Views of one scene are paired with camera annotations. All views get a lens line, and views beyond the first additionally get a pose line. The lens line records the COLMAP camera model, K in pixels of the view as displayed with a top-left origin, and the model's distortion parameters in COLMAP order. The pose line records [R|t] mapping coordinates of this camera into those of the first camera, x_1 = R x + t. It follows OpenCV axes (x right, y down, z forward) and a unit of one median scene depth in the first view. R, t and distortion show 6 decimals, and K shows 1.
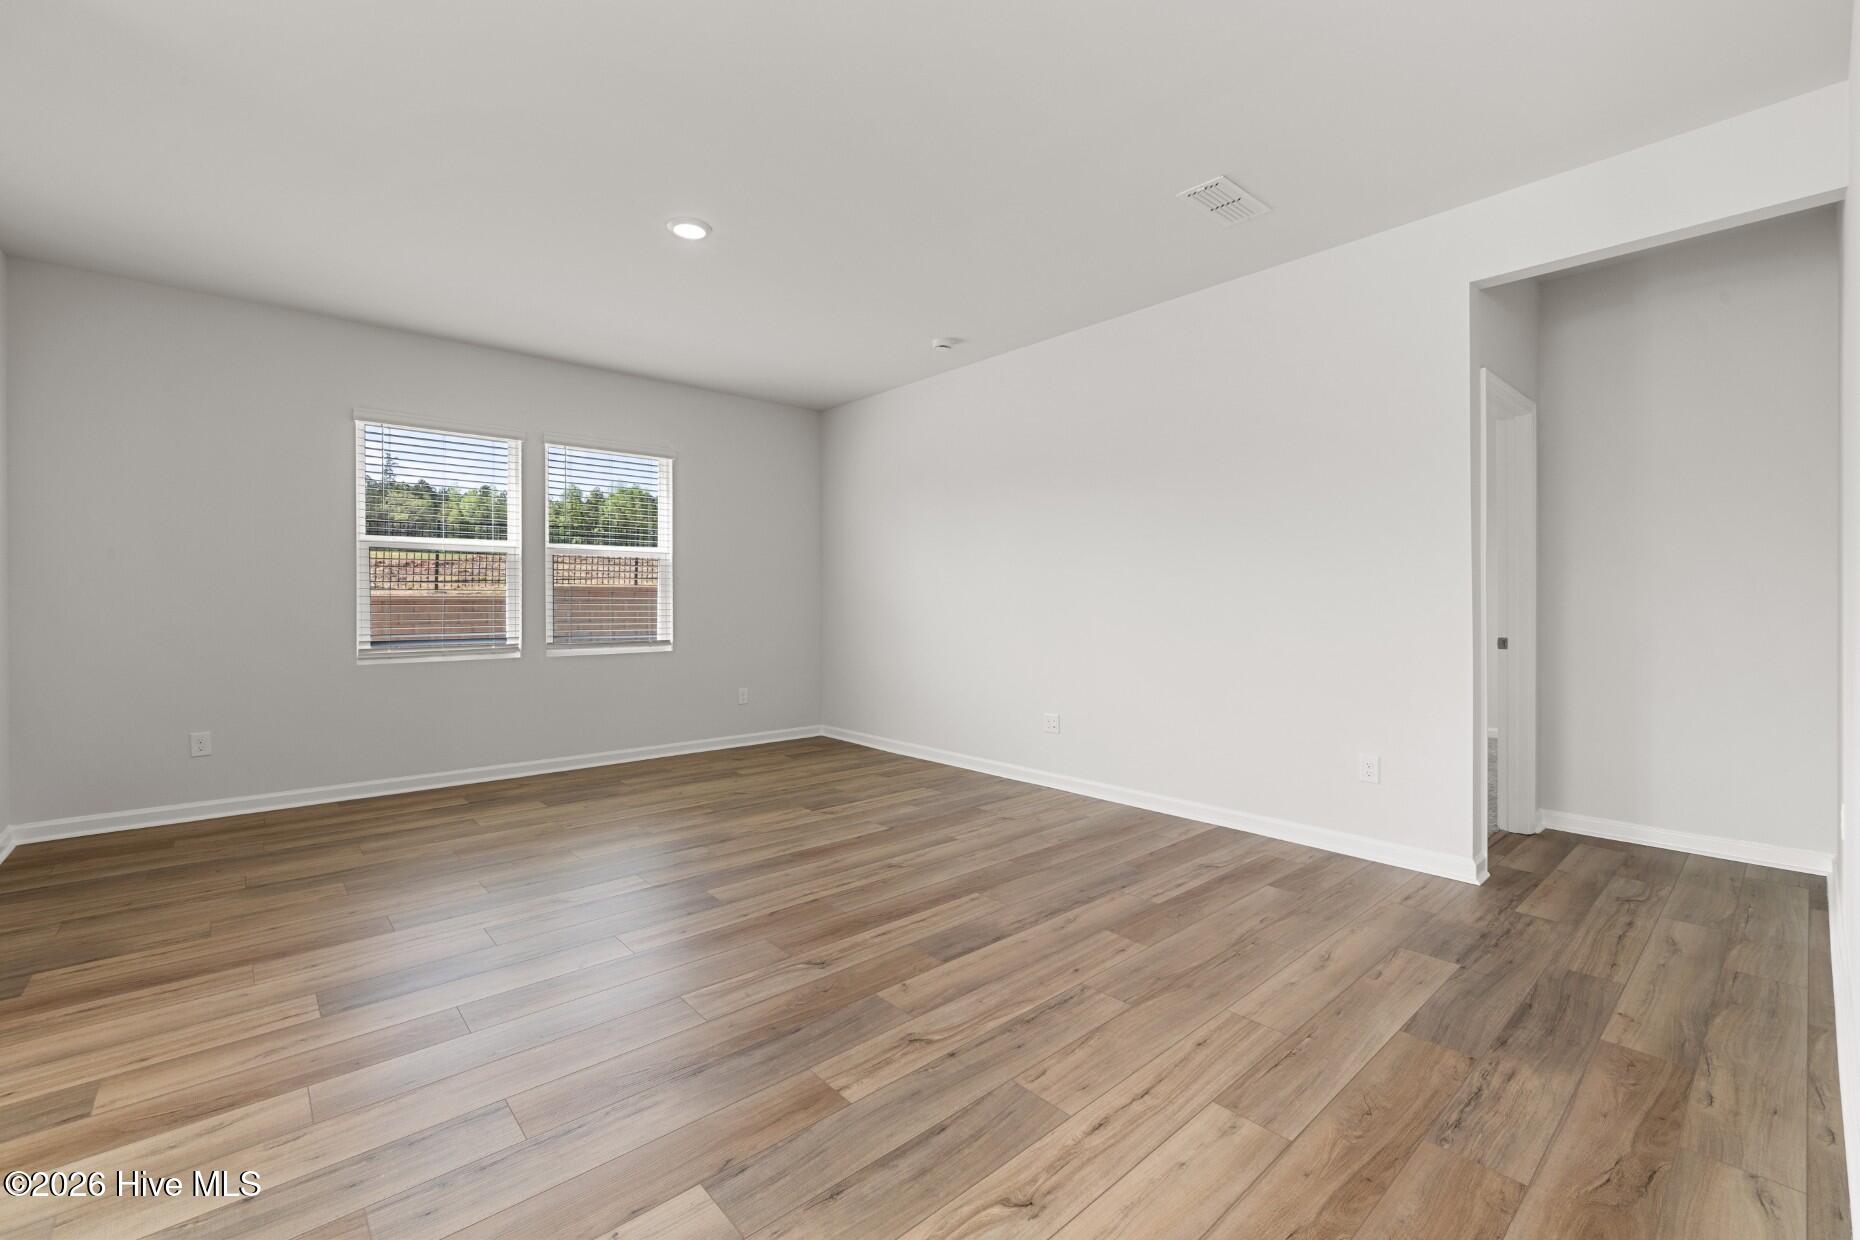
lens RADIAL K [[786.0, 0, 930.0], [0, 786.0, 620.0], [0, 0, 1]] dist [0.001079, 0.000373]
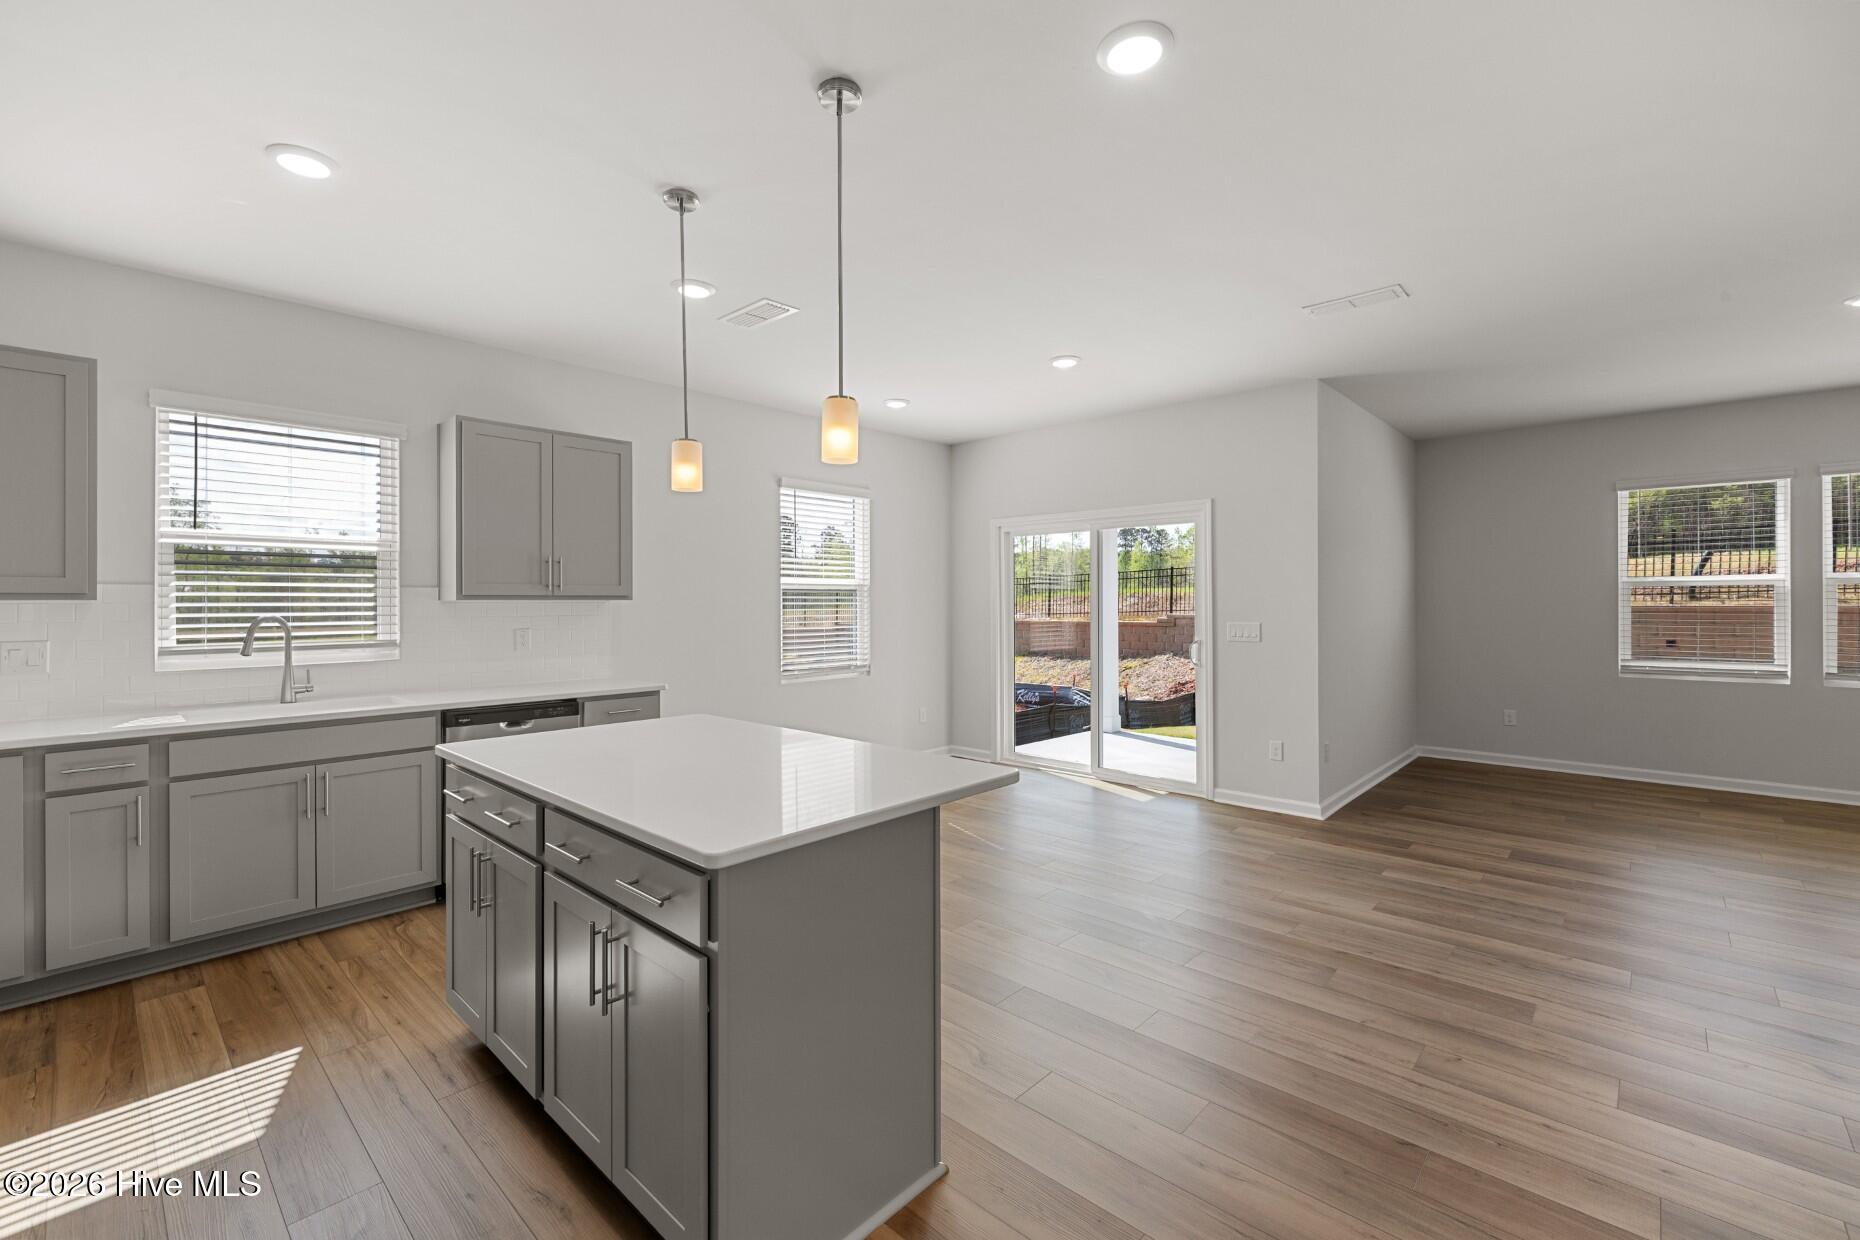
lens RADIAL K [[786.0, 0, 930.0], [0, 786.0, 620.0], [0, 0, 1]] dist [0.001079, 0.000373]
pose [[0.098545, 0.012598, -0.995053, 0.554425], [-0.028217, 0.999553, 0.009861, -0.022023], [0.994732, 0.027106, 0.098857, -0.332059]]
